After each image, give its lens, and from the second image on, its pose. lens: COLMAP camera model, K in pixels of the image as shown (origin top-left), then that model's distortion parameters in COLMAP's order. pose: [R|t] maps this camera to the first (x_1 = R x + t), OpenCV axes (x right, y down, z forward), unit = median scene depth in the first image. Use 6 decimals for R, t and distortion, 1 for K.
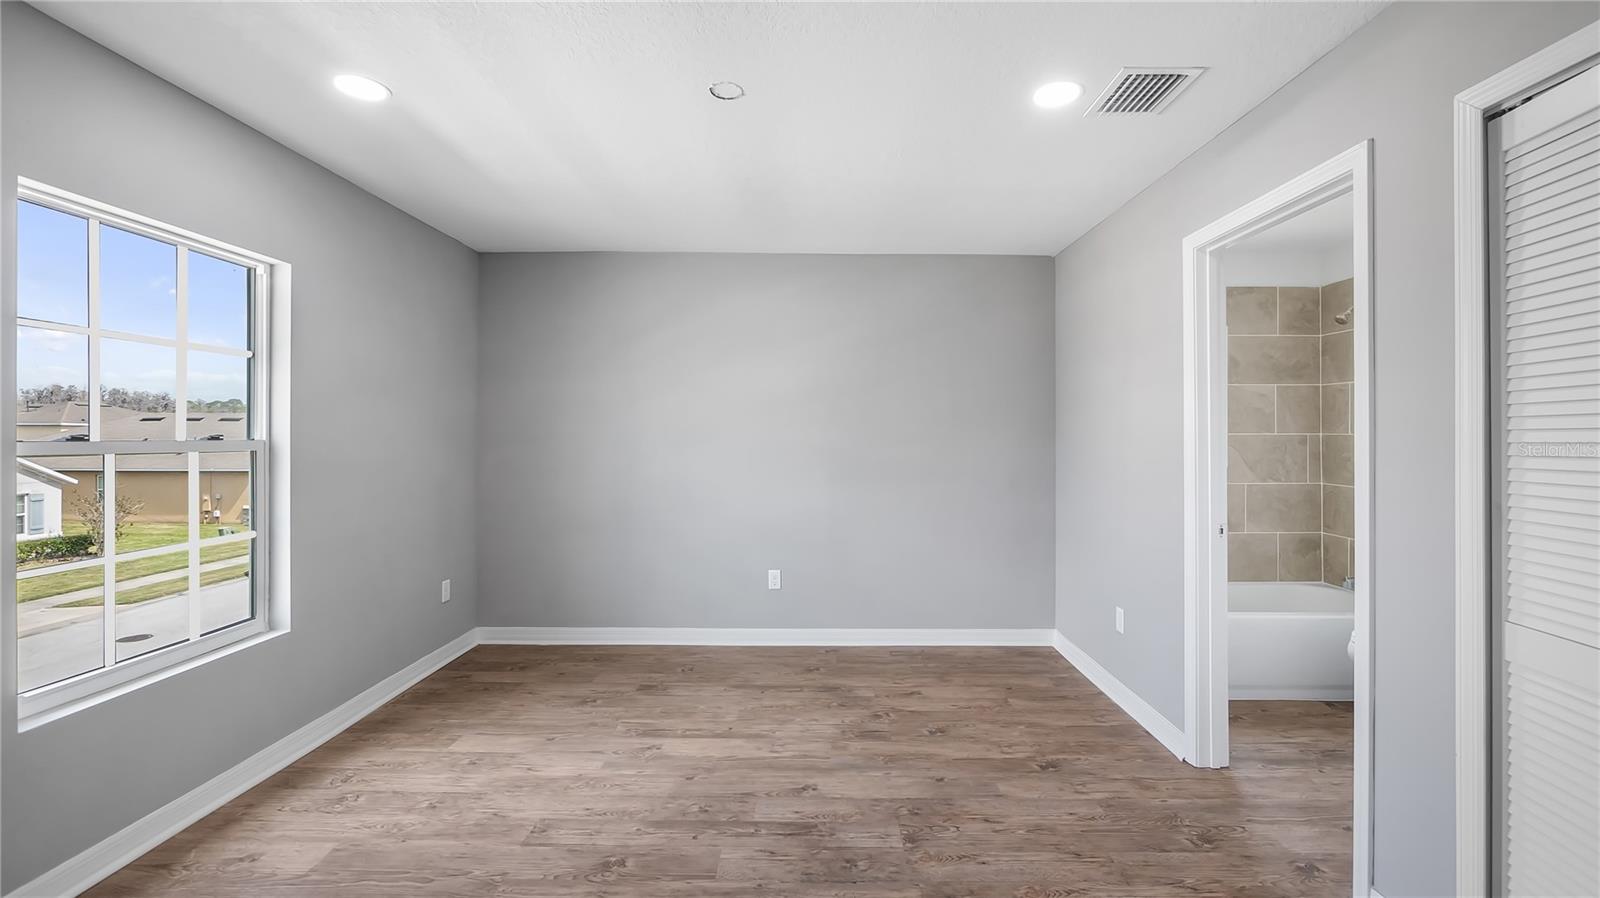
lens RADIAL K [[641.5, 0, 809.9], [0, 641.5, 446.2], [0, 0, 1]] dist [-0.001207, -0.000955]
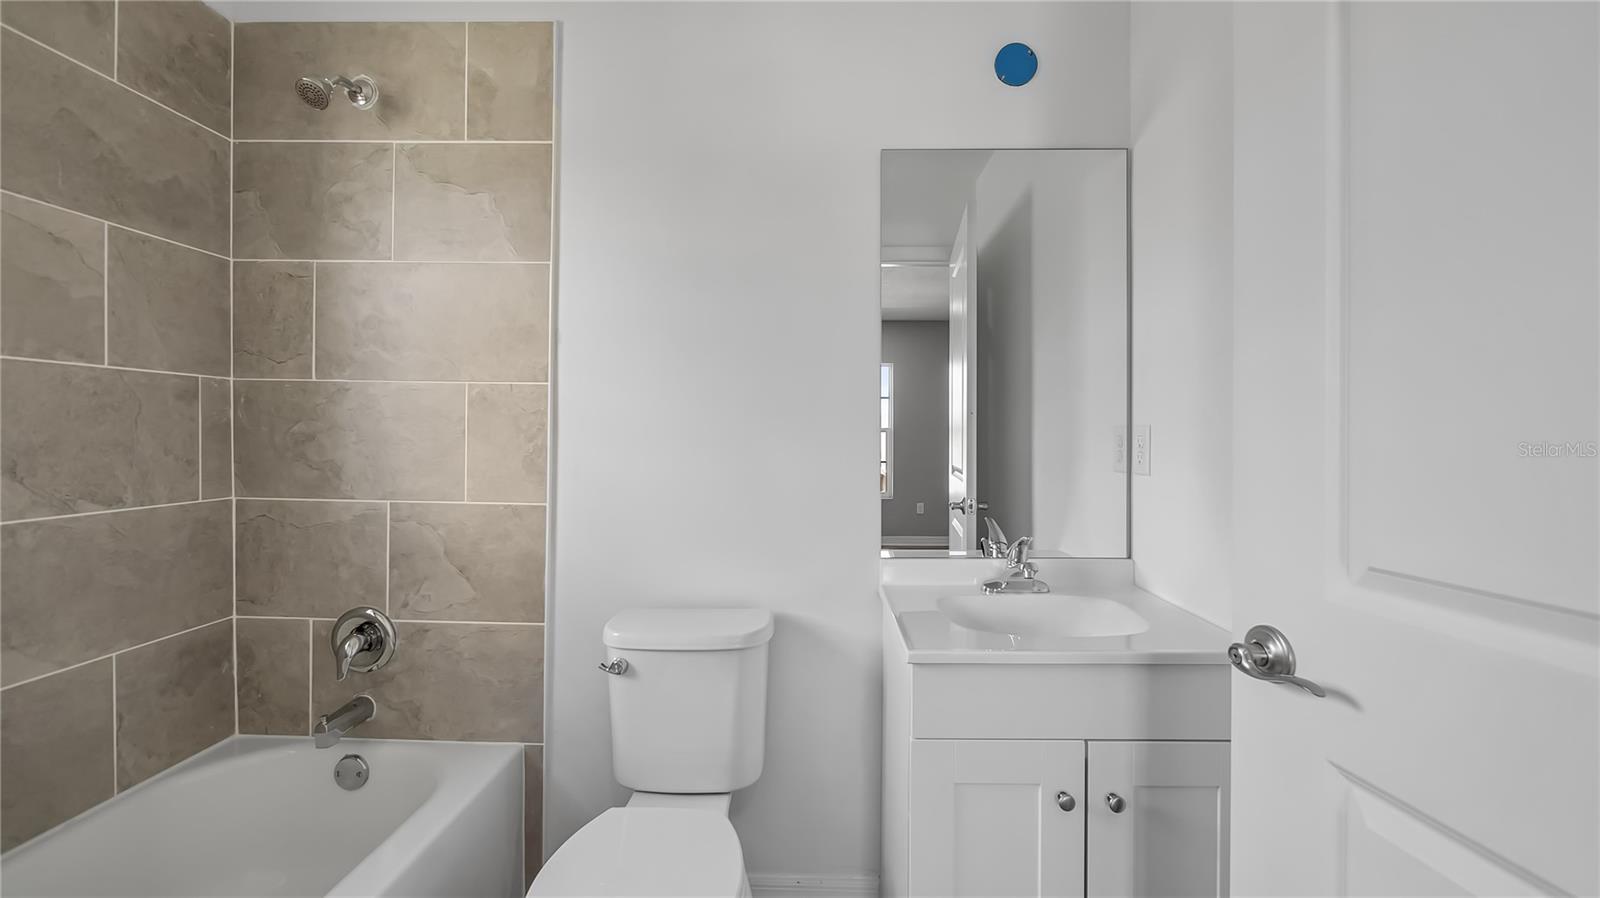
lens RADIAL K [[615.5, 0, 805.8], [0, 615.5, 435.8], [0, 0, 1]] dist [-0.004119, -0.000420]
pose [[0.006567, -0.001109, 0.999978, 0.409842], [-0.001224, 0.999999, 0.001117, 0.017172], [-0.999978, -0.001231, 0.006566, 0.634472]]
